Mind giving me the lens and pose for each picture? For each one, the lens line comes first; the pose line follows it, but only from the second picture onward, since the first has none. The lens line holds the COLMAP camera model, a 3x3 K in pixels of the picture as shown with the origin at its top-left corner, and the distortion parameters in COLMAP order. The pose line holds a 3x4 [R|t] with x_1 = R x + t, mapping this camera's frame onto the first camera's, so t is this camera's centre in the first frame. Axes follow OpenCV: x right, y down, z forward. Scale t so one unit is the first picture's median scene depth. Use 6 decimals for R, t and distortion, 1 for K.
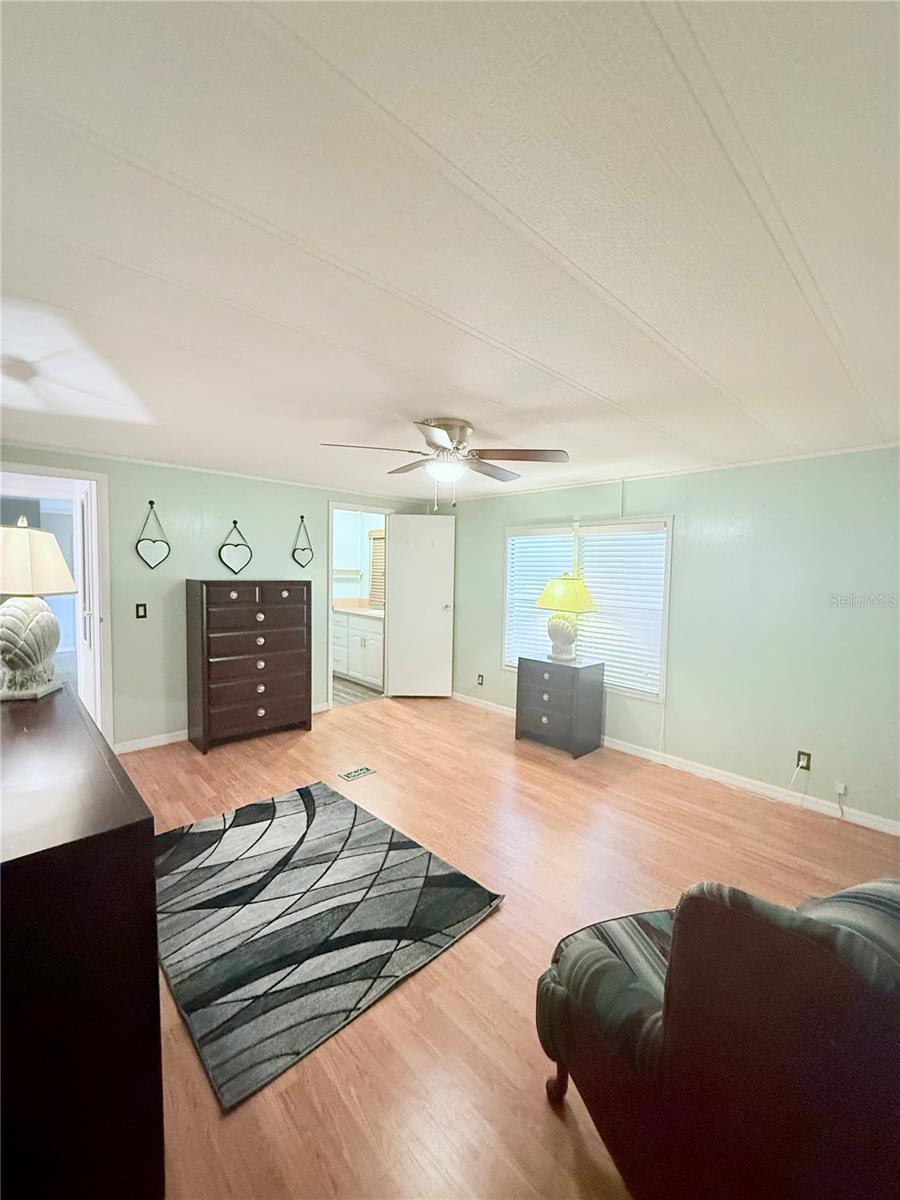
lens RADIAL K [[476.6, 0, 453.6], [0, 476.6, 594.2], [0, 0, 1]] dist [0.001035, -0.000893]
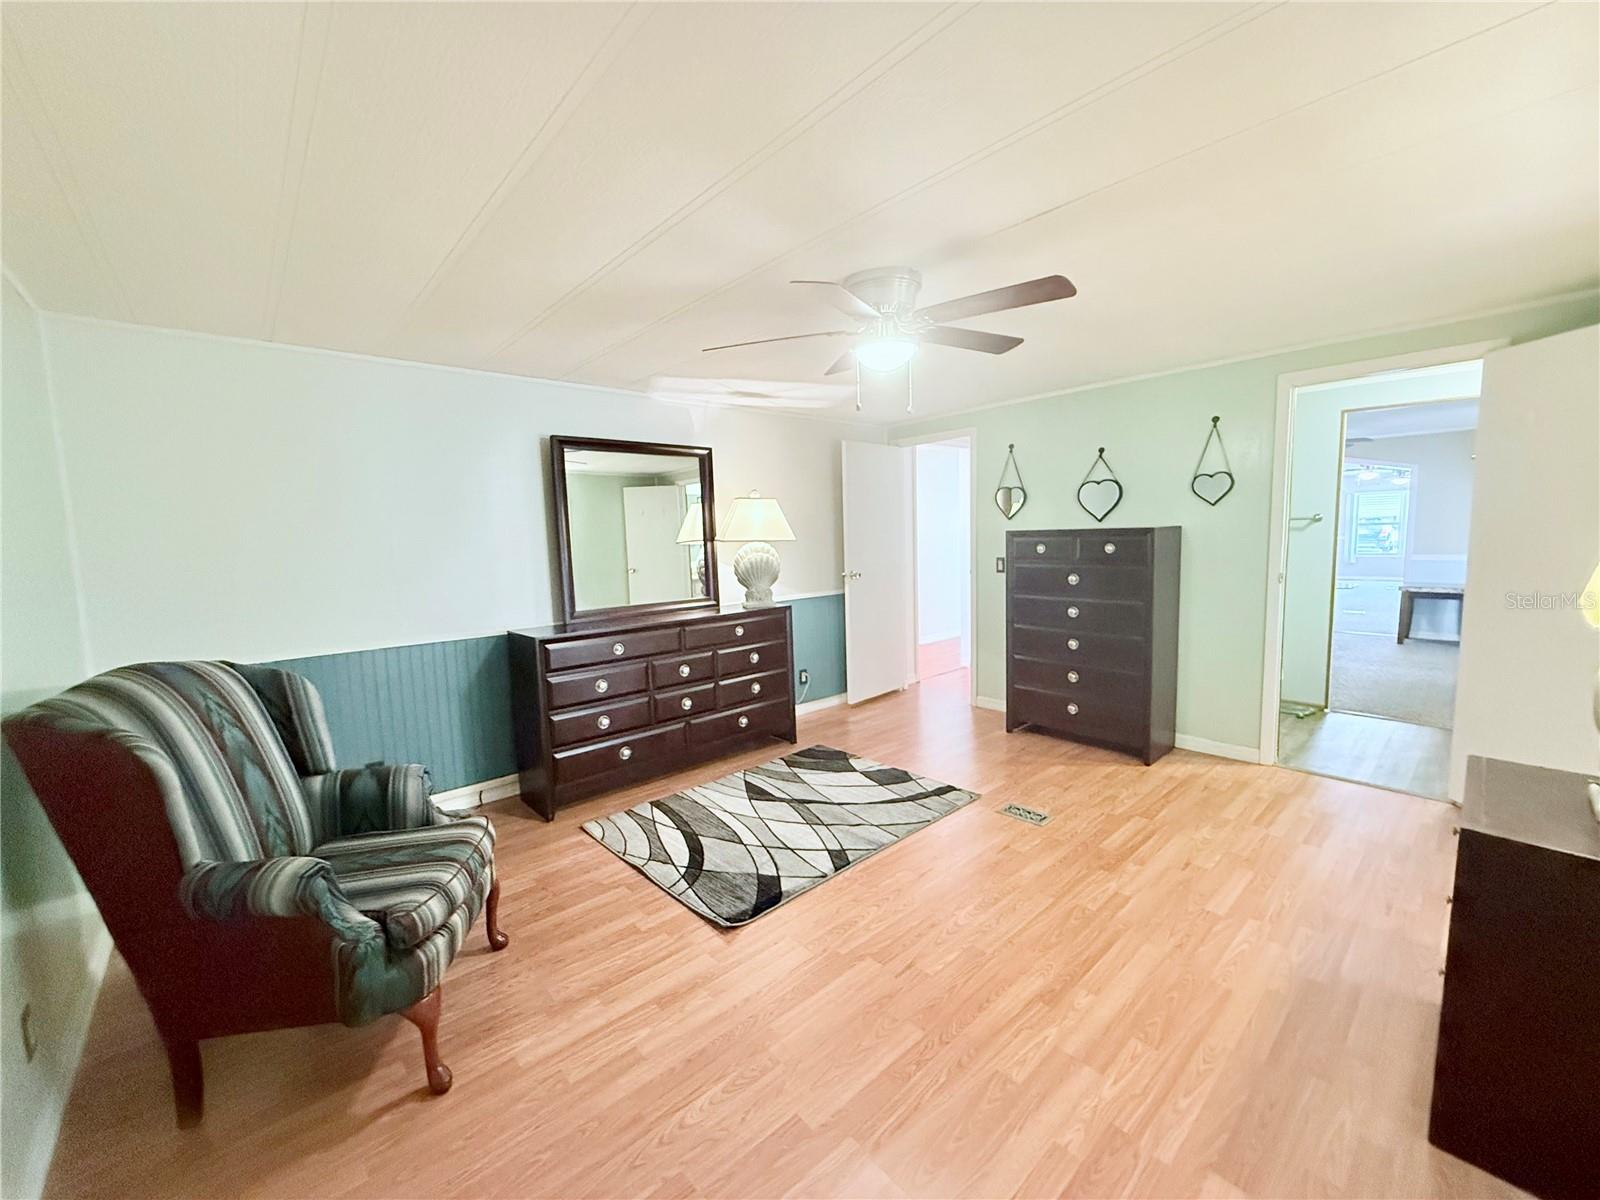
lens RADIAL K [[635.4, 0, 793.1], [0, 635.4, 605.3], [0, 0, 1]] dist [0.001035, -0.000893]
pose [[-0.036744, 0.096577, -0.994647, 0.900214], [-0.018818, 0.995076, 0.097314, -0.000283], [0.999148, 0.022293, -0.034746, 0.927497]]
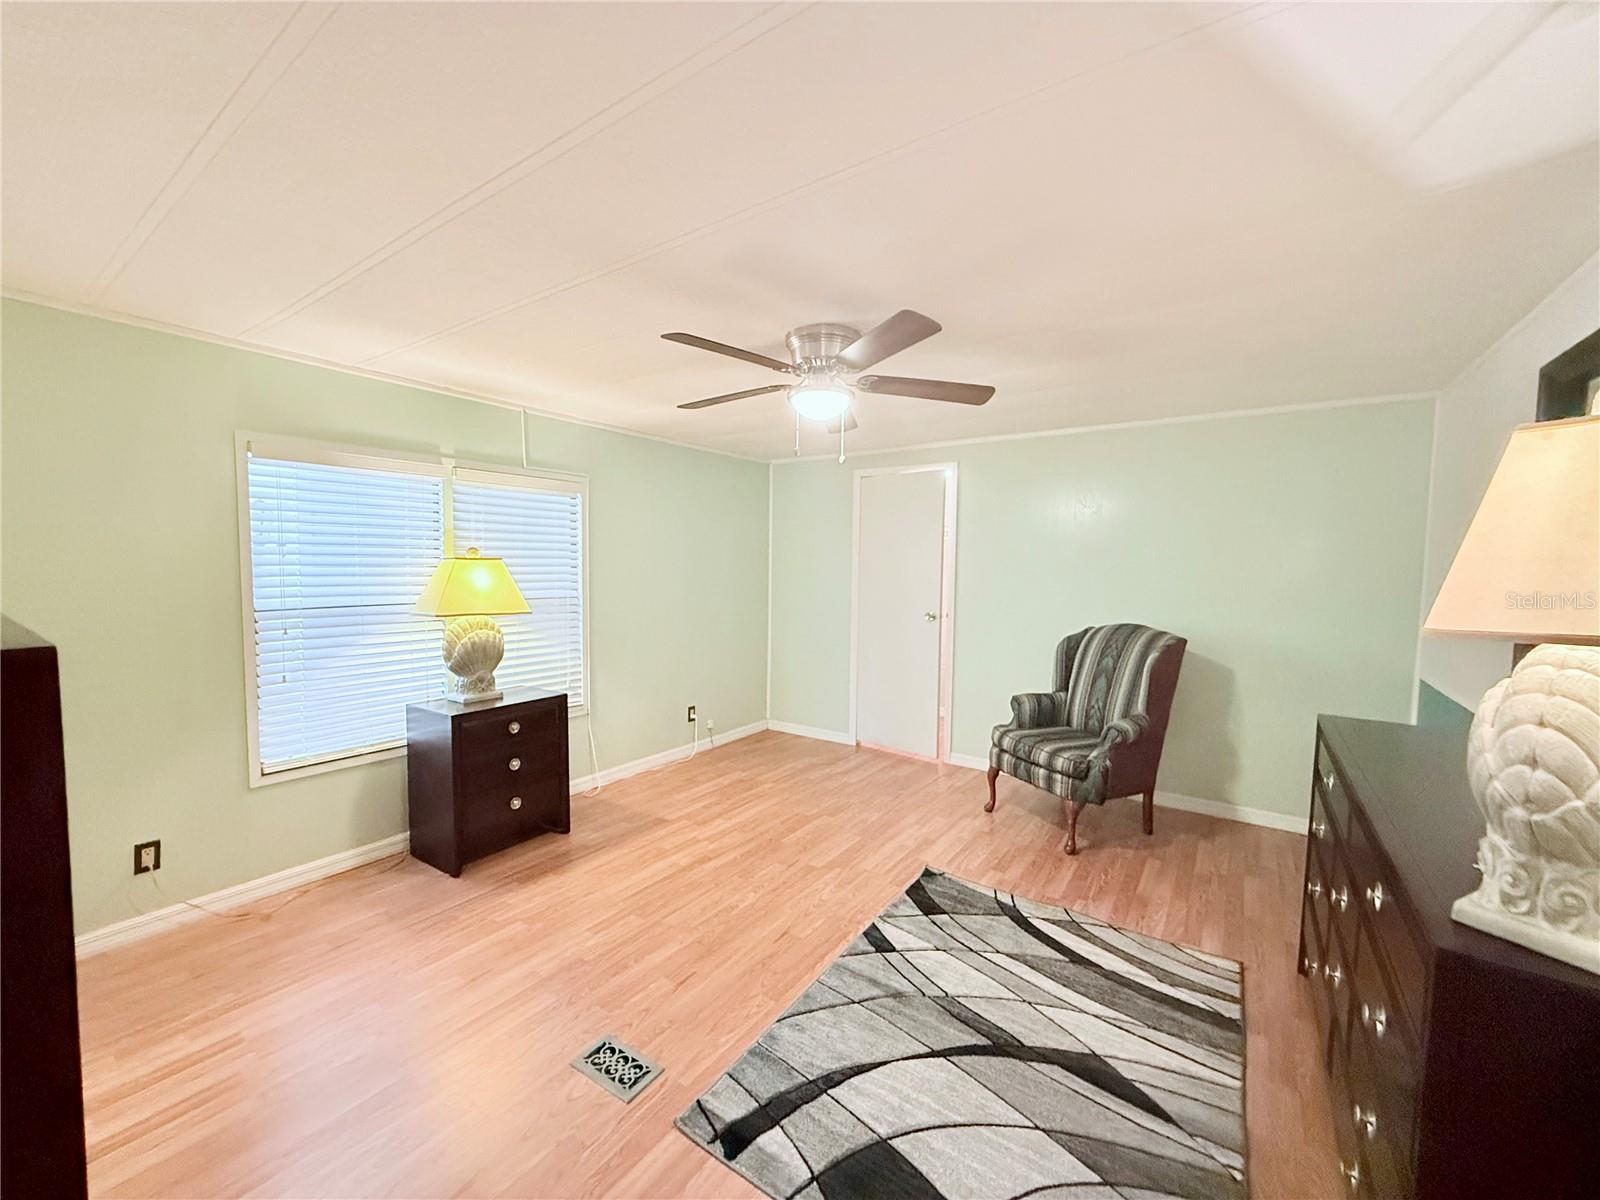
lens RADIAL K [[635.4, 0, 784.9], [0, 635.4, 602.9], [0, 0, 1]] dist [0.001035, -0.000893]
pose [[-0.185111, -0.083974, 0.979123, -0.940785], [0.031006, 0.995347, 0.091227, -0.061829], [-0.982228, 0.047245, -0.181646, 1.253428]]
